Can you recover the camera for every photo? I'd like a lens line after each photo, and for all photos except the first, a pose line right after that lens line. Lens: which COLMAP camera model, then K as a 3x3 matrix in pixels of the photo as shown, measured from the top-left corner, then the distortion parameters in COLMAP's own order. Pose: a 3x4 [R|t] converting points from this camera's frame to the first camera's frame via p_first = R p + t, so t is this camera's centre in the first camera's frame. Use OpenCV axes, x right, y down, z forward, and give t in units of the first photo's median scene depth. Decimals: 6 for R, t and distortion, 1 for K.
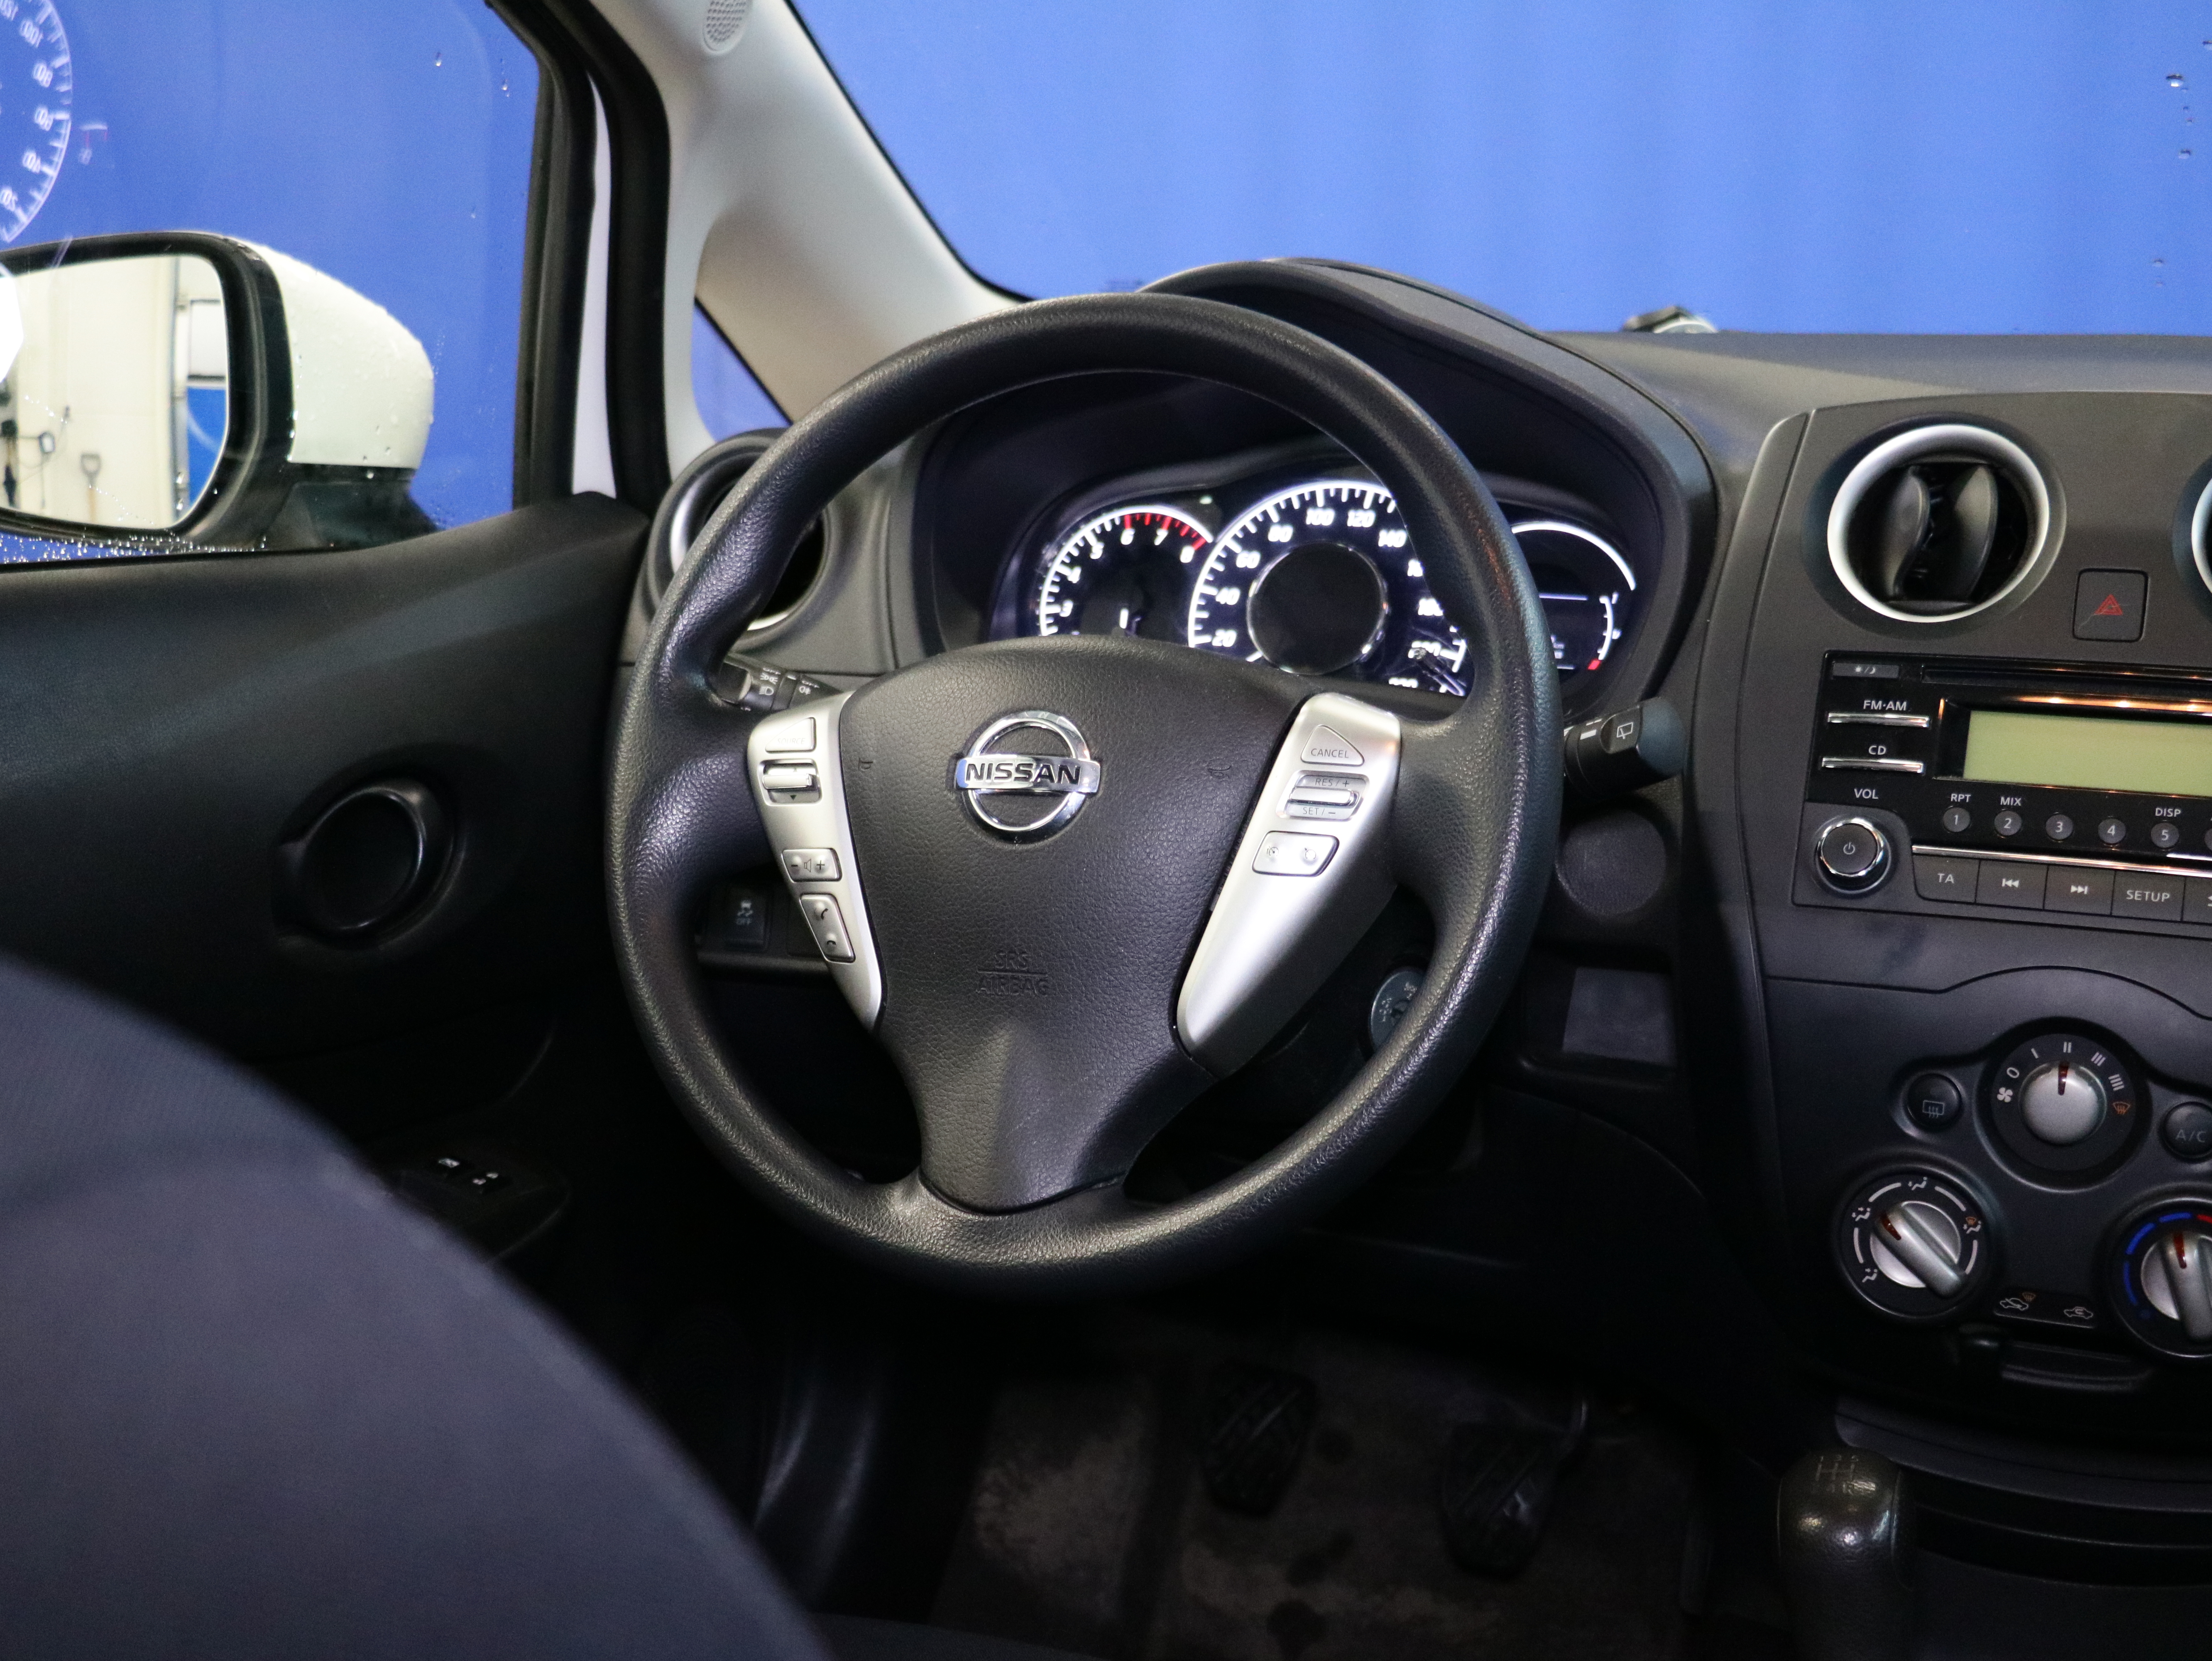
lens RADIAL K [[2843.8, 0, 1047.6], [0, 2843.8, 829.3], [0, 0, 1]] dist [-0.022881, 0.000000]
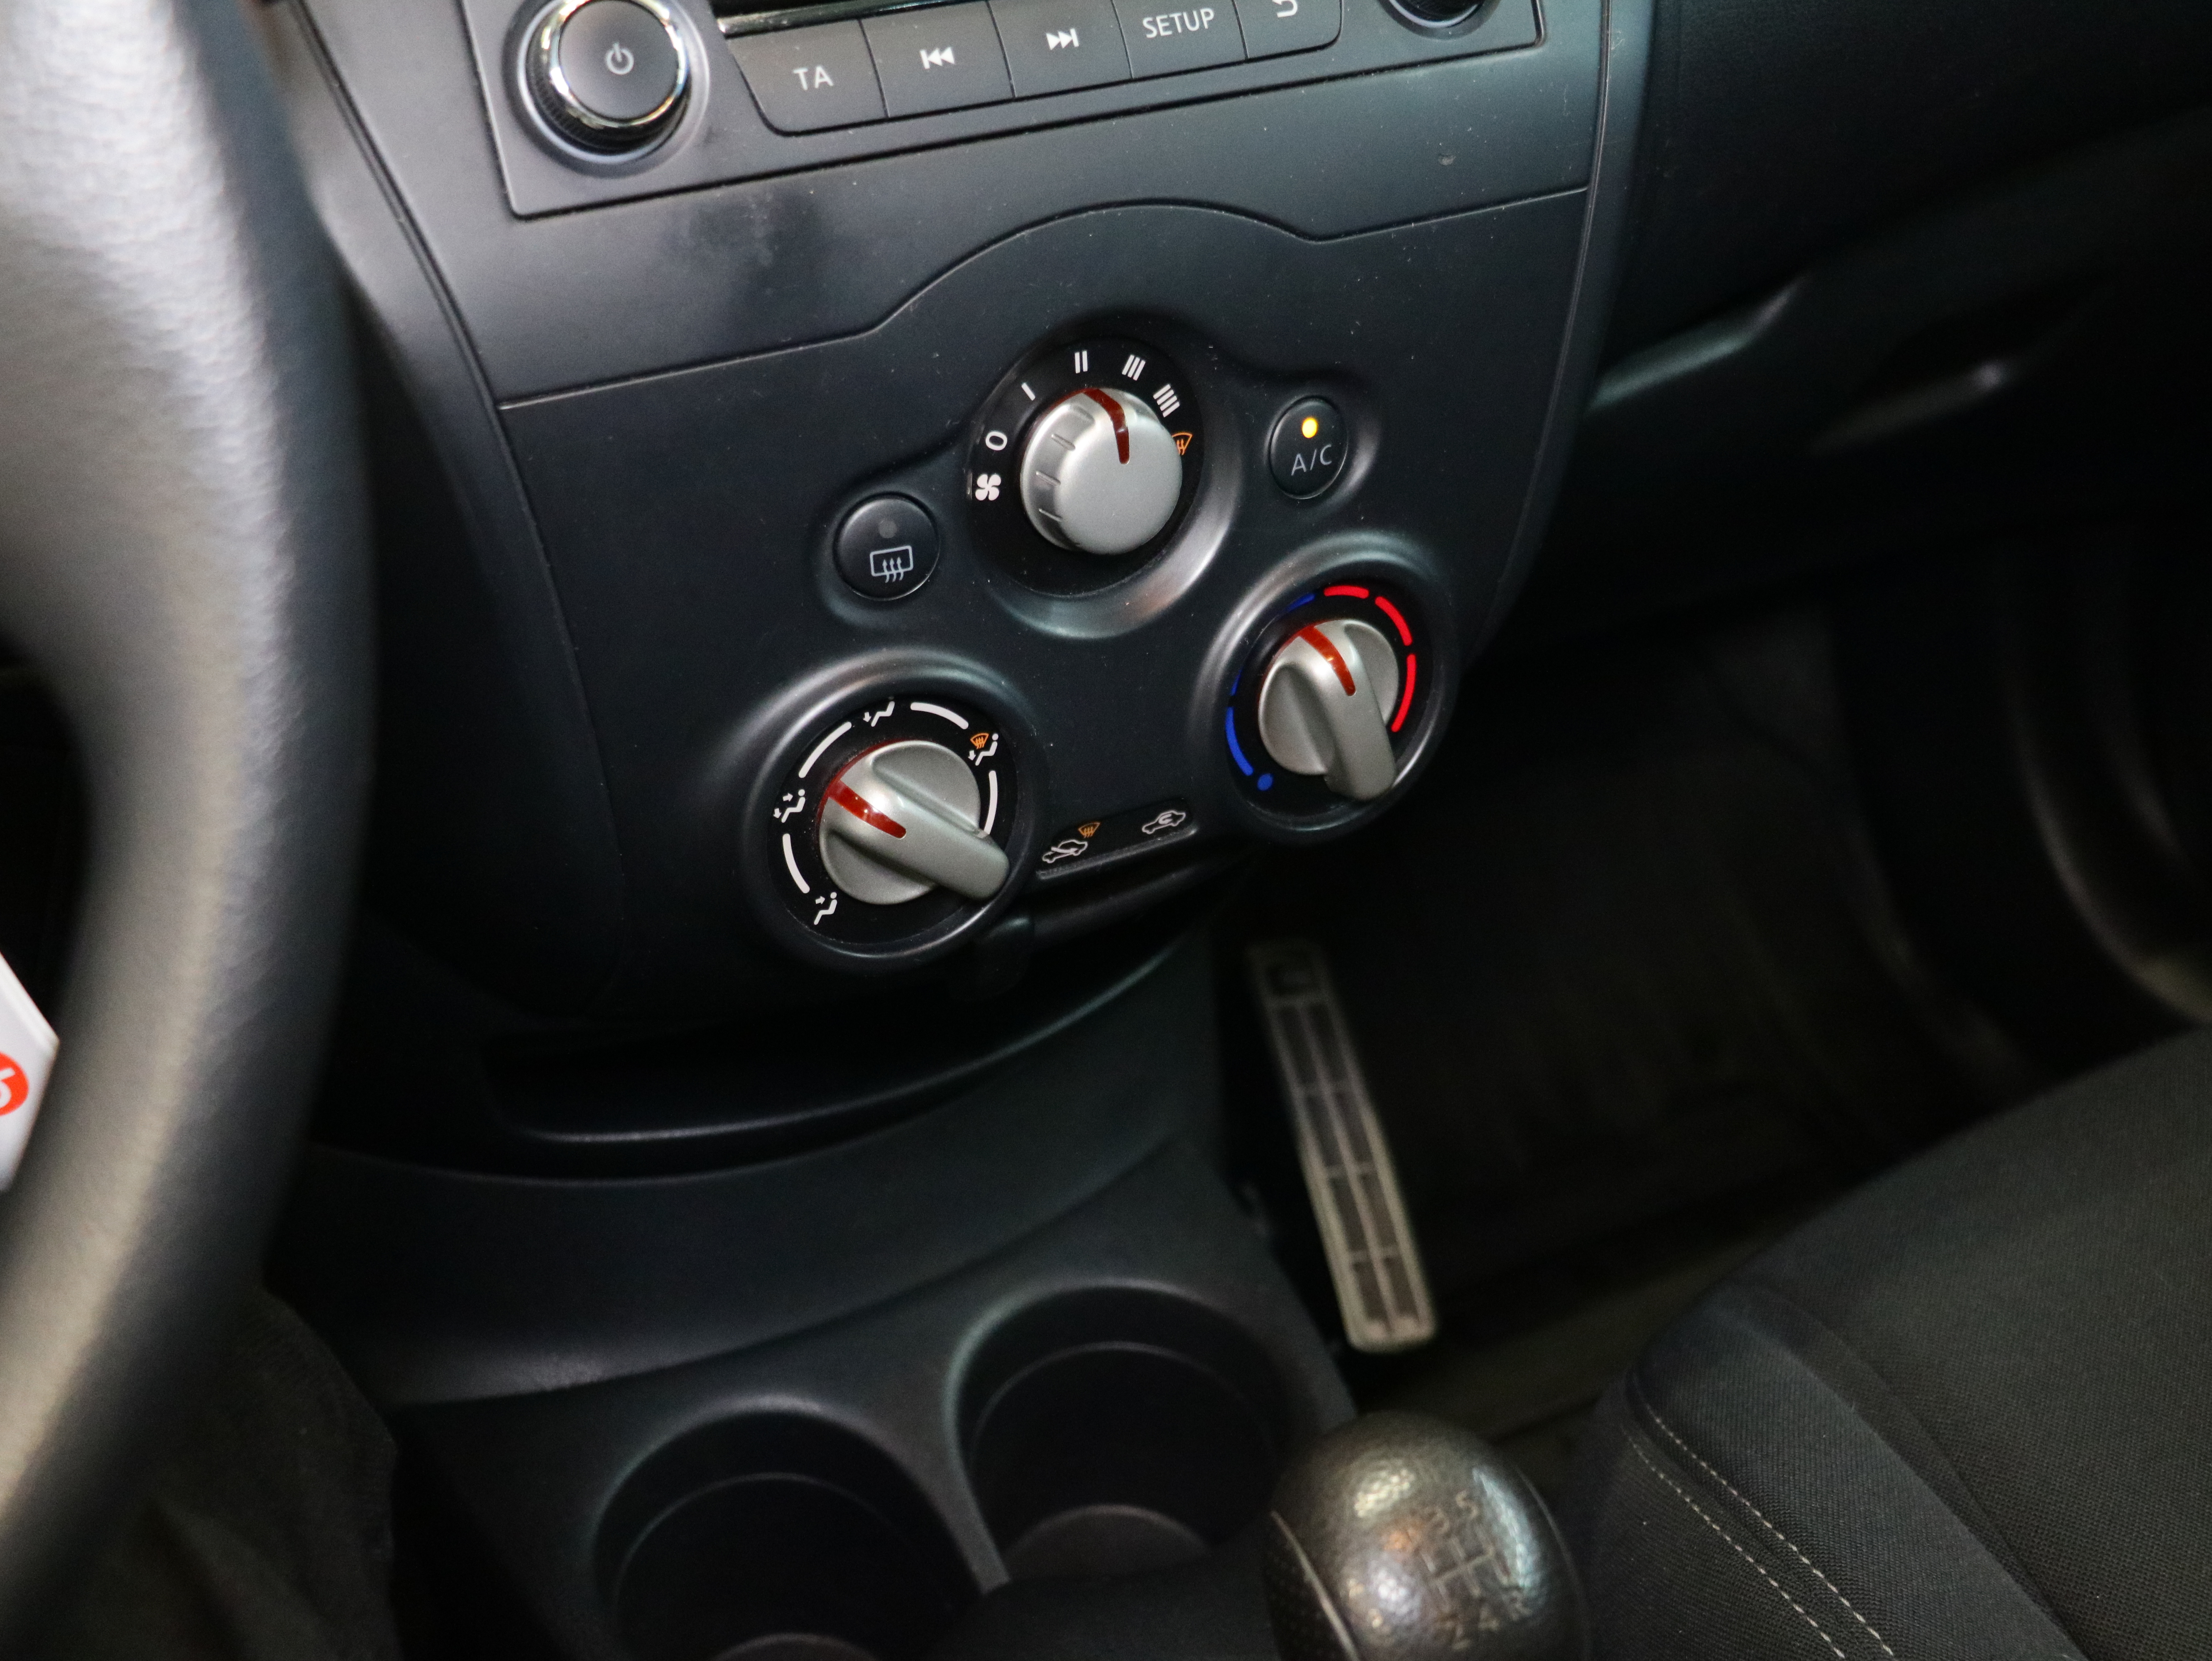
lens RADIAL K [[2751.2, 0, 1090.4], [0, 2751.2, 842.5], [0, 0, 1]] dist [-0.008130, 0.000000]
pose [[0.612630, -0.427637, 0.664688, 0.000114], [0.152274, 0.889090, 0.431661, -0.047011], [-0.775562, -0.163234, 0.609801, 0.561320]]
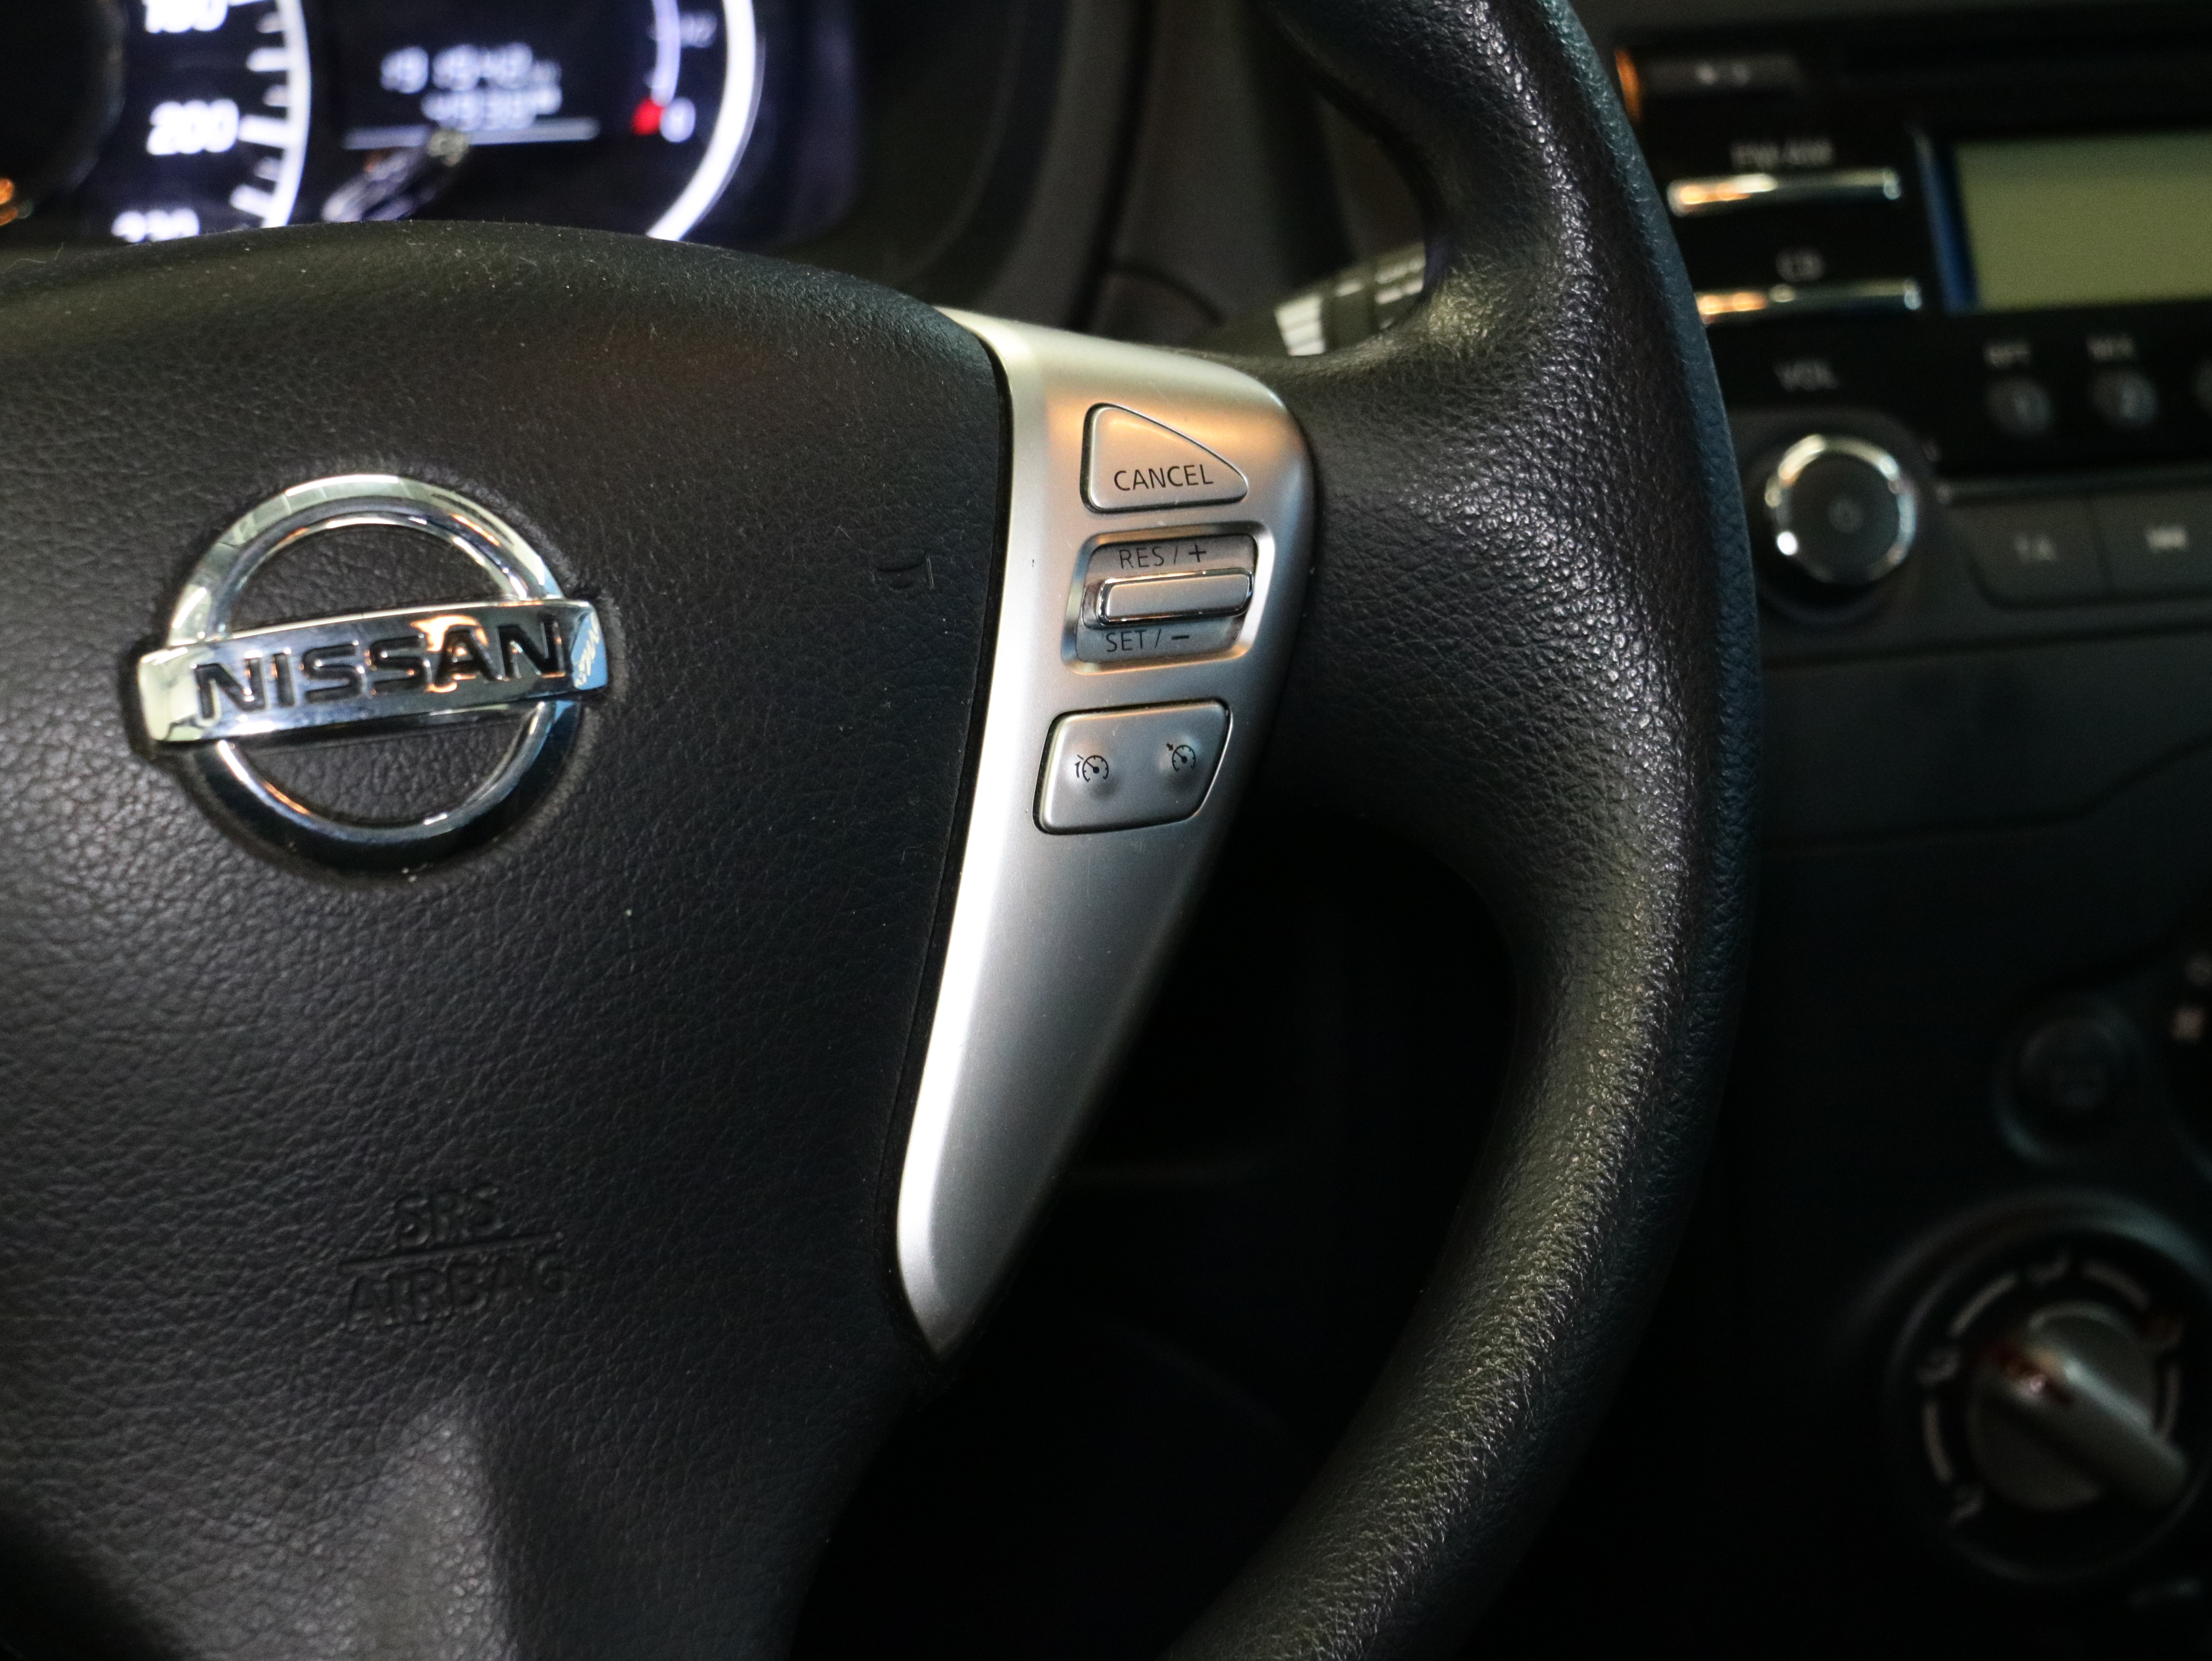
lens RADIAL K [[7170.8, 0, 1085.6], [0, 7170.8, 840.4], [0, 0, 1]] dist [0.007587, 0.000000]
pose [[0.730120, -0.181131, 0.658875, -0.412894], [0.125546, 0.983372, 0.131217, -0.081175], [-0.671687, -0.013085, 0.740719, 0.250282]]
